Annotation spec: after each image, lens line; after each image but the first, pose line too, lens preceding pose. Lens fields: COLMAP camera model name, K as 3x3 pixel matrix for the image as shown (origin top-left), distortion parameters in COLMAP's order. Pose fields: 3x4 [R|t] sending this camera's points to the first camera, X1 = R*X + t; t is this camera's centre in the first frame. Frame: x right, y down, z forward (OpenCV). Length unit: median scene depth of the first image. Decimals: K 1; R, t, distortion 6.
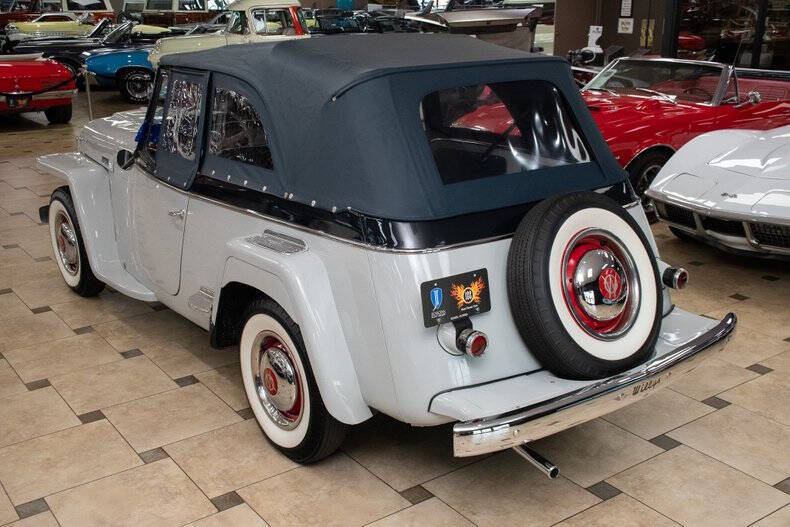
lens RADIAL K [[845.6, 0, 381.6], [0, 845.6, 262.7], [0, 0, 1]] dist [-0.054328, 0.259095]
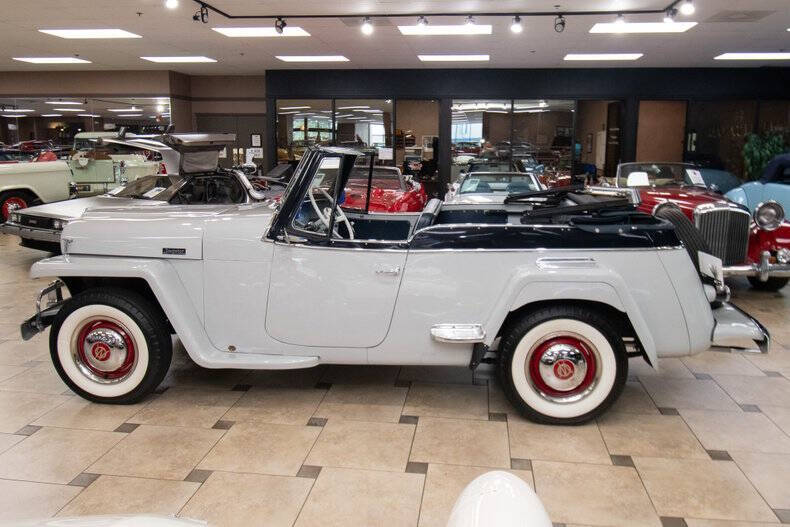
lens RADIAL K [[583.8, 0, 409.2], [0, 583.8, 263.2], [0, 0, 1]] dist [0.028910, -0.000308]
pose [[0.678963, -0.126253, 0.723235, -0.953865], [0.208226, 0.977766, -0.024794, -0.054758], [-0.704025, 0.167431, 0.690156, 0.521505]]
